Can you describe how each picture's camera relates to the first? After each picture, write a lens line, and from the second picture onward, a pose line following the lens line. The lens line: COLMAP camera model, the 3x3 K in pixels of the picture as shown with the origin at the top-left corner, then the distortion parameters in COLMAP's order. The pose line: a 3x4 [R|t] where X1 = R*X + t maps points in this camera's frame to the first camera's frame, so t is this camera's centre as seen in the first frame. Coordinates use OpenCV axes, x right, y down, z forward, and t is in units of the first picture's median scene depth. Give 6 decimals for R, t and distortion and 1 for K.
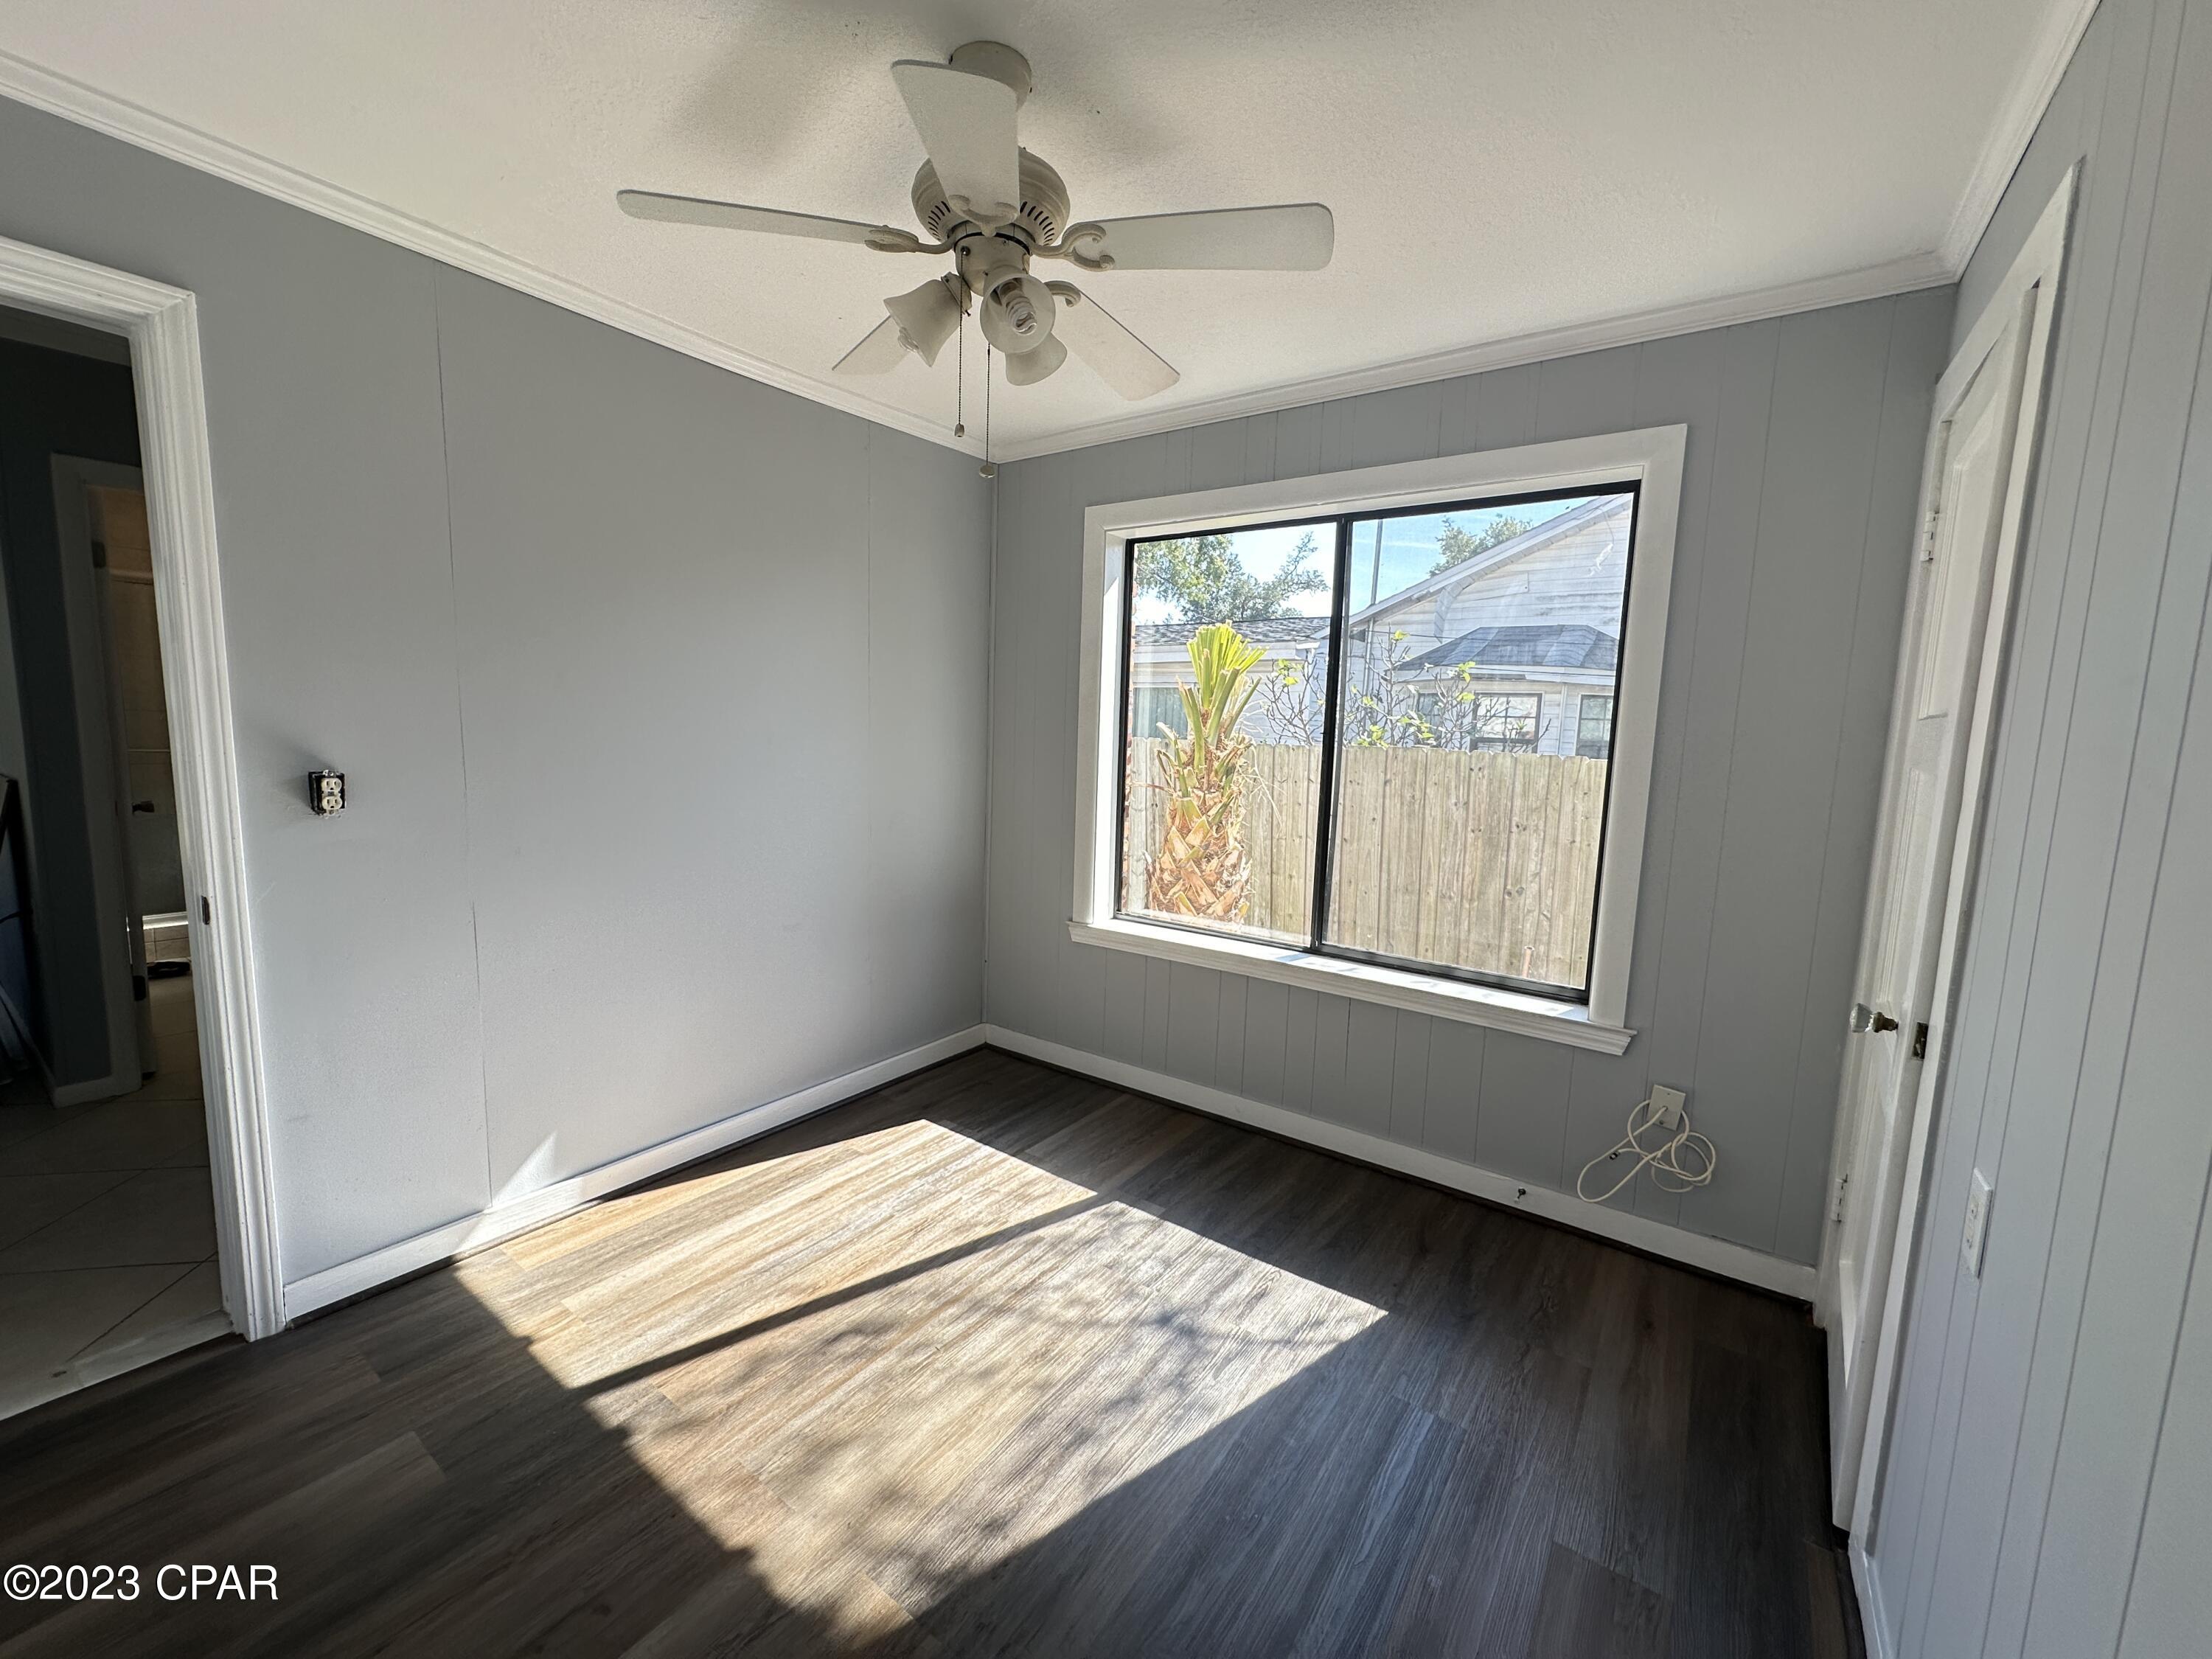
lens RADIAL K [[890.8, 0, 1106.0], [0, 890.8, 829.5], [0, 0, 1]] dist [-0.004071, -0.000205]
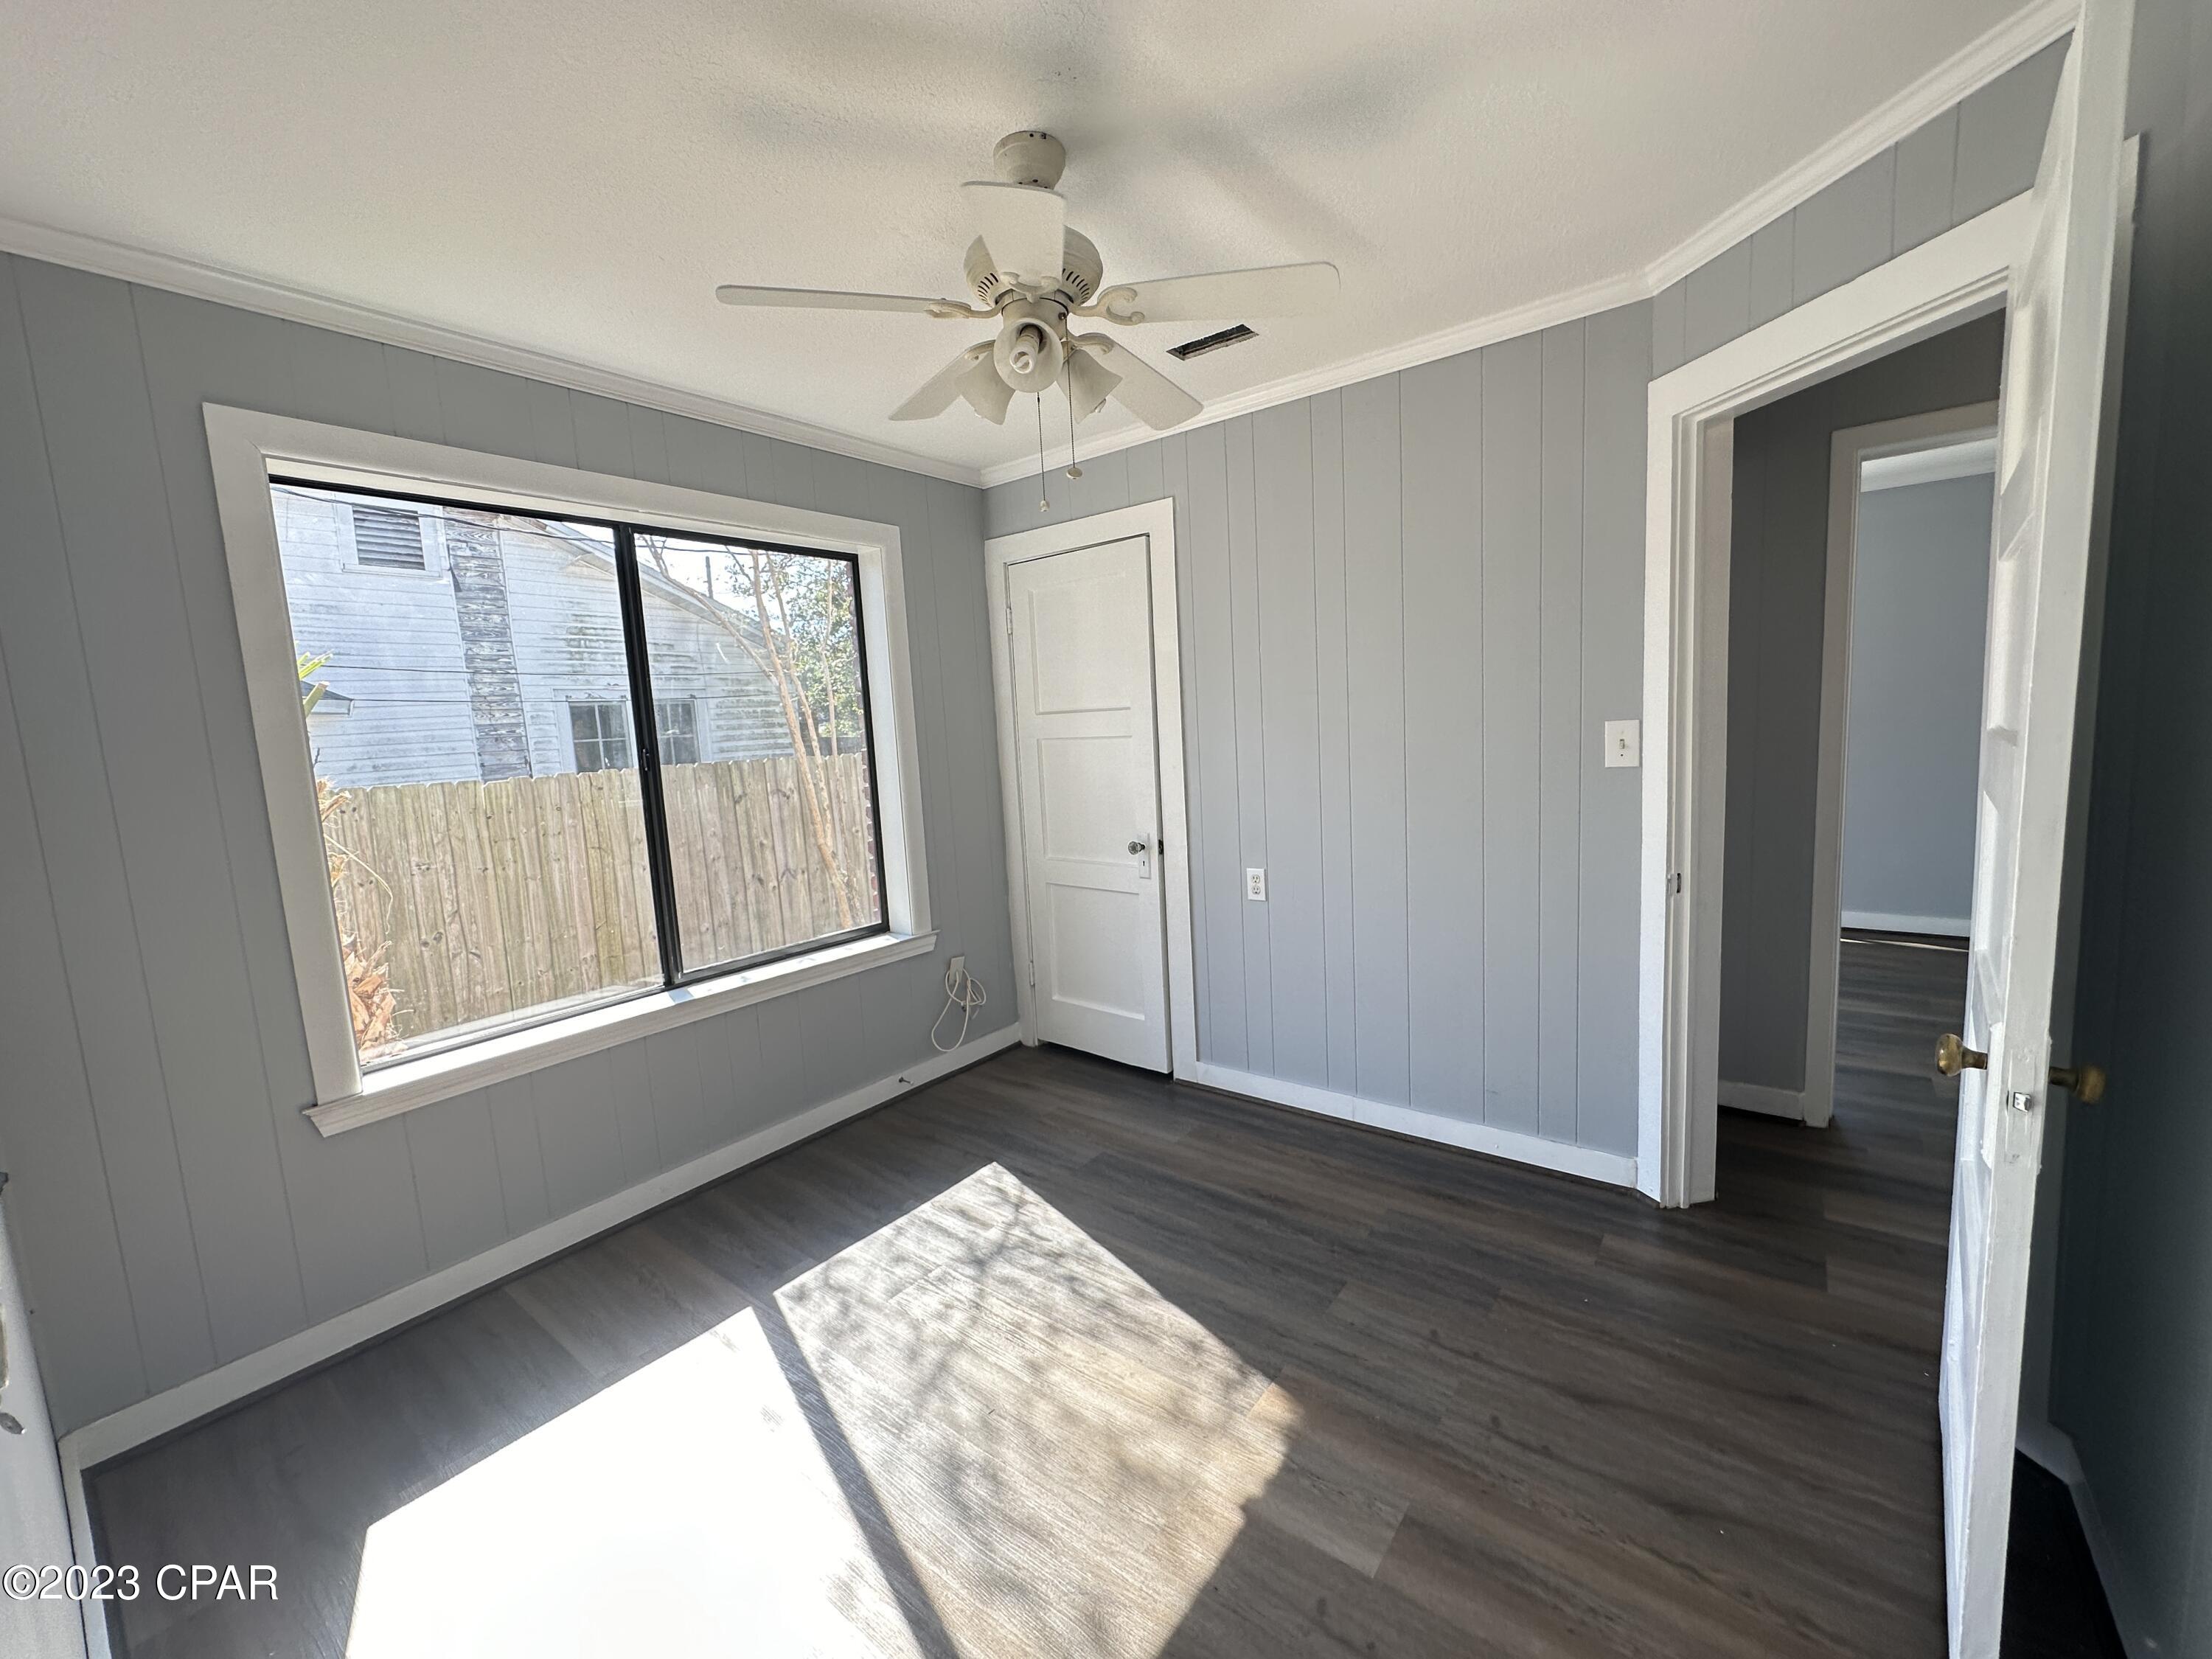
lens RADIAL K [[885.4, 0, 1106.0], [0, 885.4, 829.5], [0, 0, 1]] dist [-0.003029, -0.000073]
pose [[0.030973, -0.148428, 0.988438, -0.959867], [0.175605, 0.974339, 0.140808, -0.111498], [-0.983973, 0.169214, 0.056243, 0.693510]]
